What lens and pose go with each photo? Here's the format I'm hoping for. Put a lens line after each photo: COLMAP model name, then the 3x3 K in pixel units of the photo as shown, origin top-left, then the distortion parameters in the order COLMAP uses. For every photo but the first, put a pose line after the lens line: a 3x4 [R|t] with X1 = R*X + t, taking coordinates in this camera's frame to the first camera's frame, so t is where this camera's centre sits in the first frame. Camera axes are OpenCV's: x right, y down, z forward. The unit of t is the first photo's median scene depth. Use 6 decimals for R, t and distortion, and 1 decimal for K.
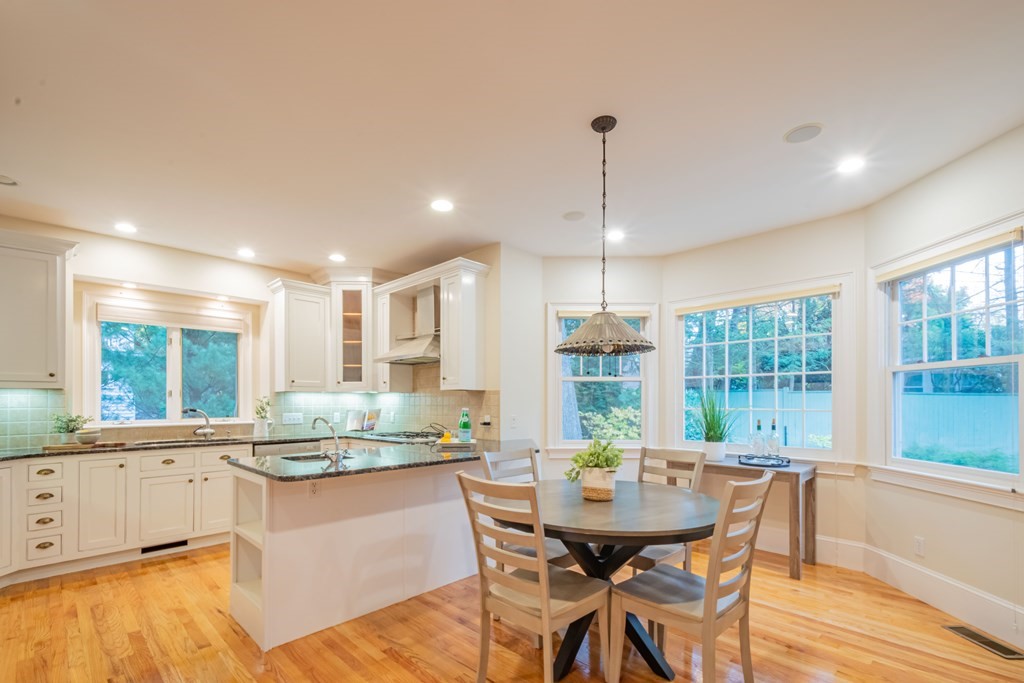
lens RADIAL K [[466.2, 0, 519.2], [0, 466.2, 399.4], [0, 0, 1]] dist [0.012362, -0.002859]
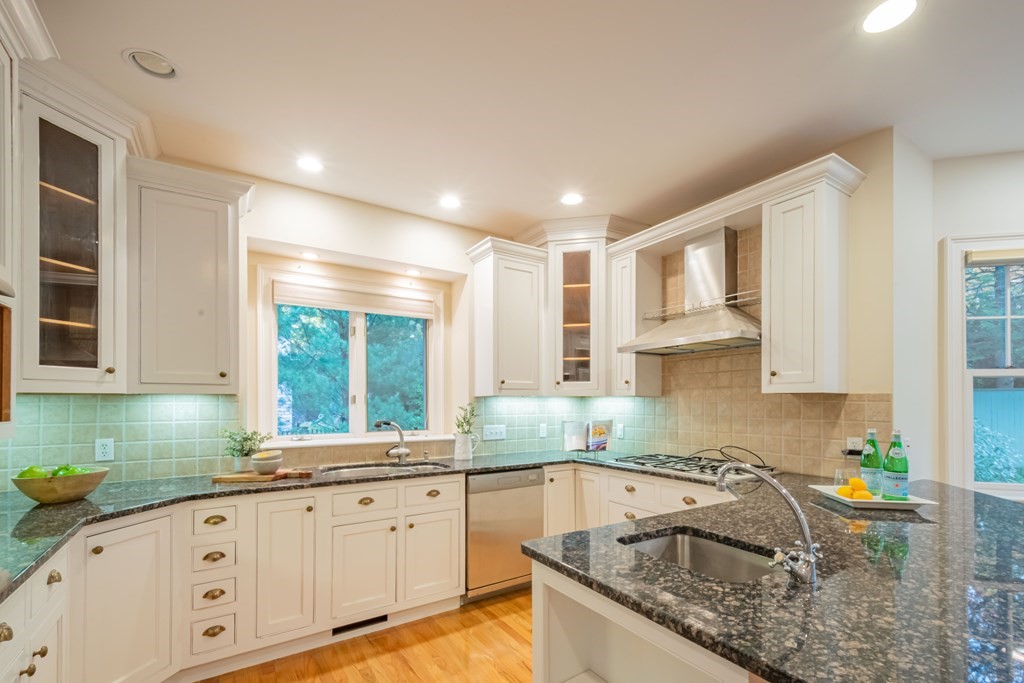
lens RADIAL K [[466.2, 0, 517.4], [0, 466.2, 401.6], [0, 0, 1]] dist [0.012362, -0.002859]
pose [[0.974469, 0.000628, -0.224521, -0.332753], [-0.000082, 0.999997, 0.002442, -0.010940], [0.224522, -0.002361, 0.974466, 0.339917]]
